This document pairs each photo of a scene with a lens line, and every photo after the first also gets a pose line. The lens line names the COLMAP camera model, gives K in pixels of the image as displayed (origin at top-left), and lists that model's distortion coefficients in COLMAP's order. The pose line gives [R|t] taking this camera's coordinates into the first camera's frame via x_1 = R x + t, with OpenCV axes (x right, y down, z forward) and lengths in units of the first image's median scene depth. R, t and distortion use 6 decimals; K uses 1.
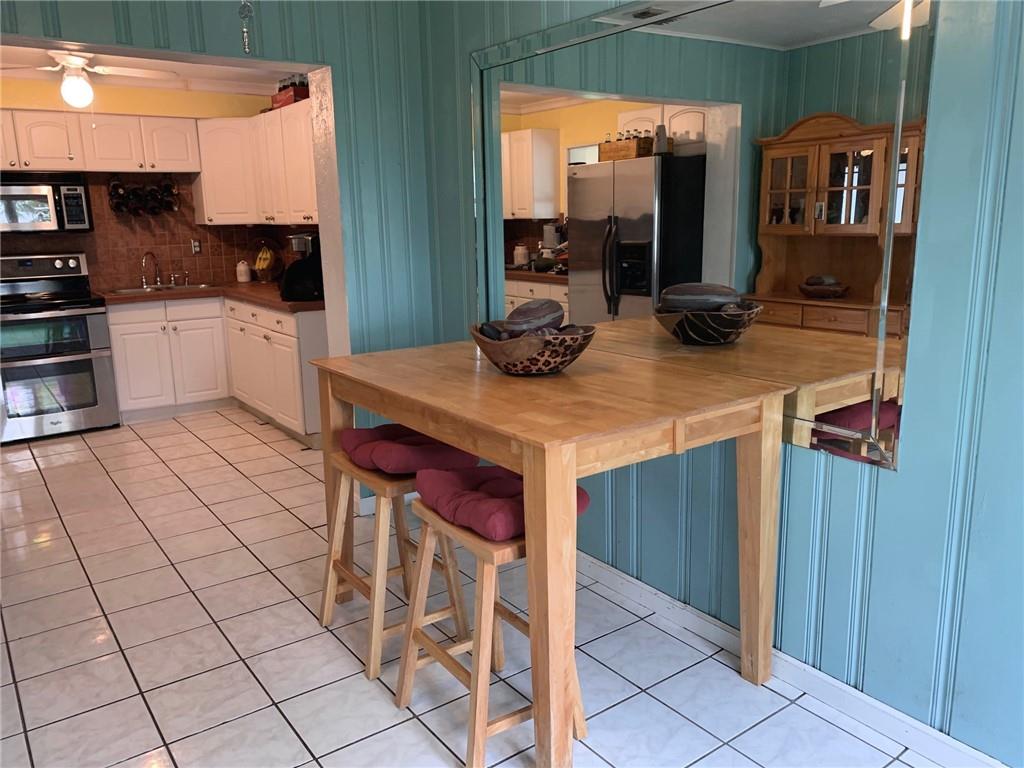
lens RADIAL K [[766.1, 0, 499.8], [0, 766.1, 379.9], [0, 0, 1]] dist [0.007408, -0.000361]
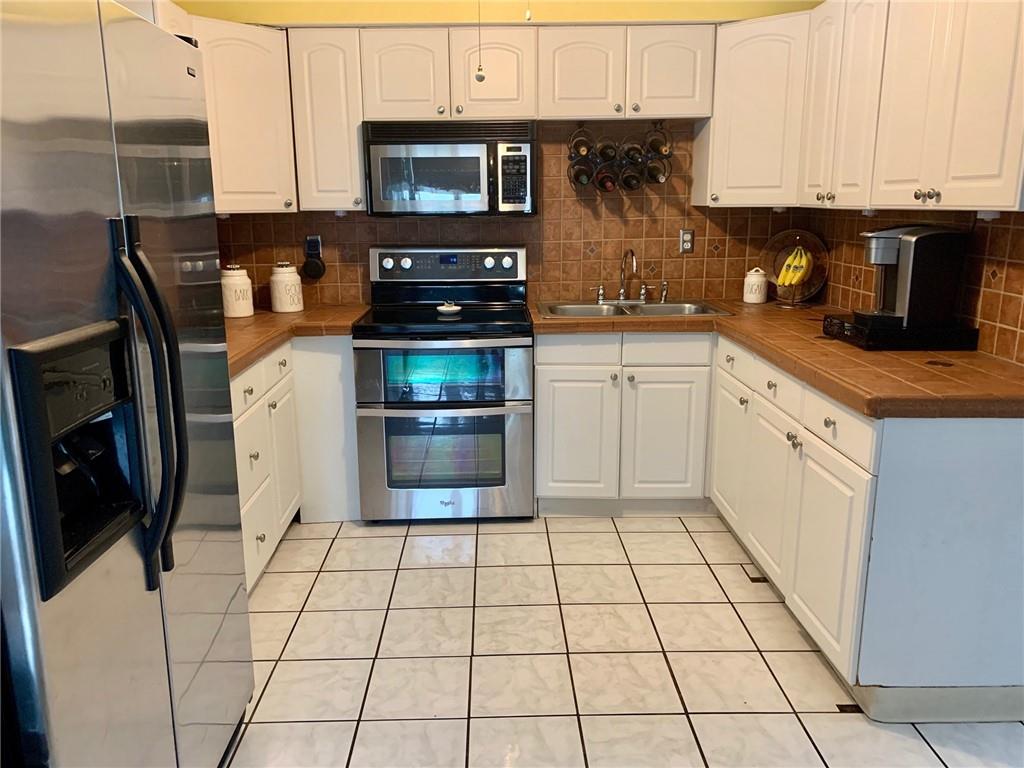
lens RADIAL K [[780.8, 0, 509.1], [0, 780.8, 378.0], [0, 0, 1]] dist [0.063266, -0.076261]
pose [[0.826961, 0.137933, -0.545079, -0.165104], [-0.127717, 0.990183, 0.056802, -0.088994], [0.547562, 0.022643, 0.836459, 0.424056]]
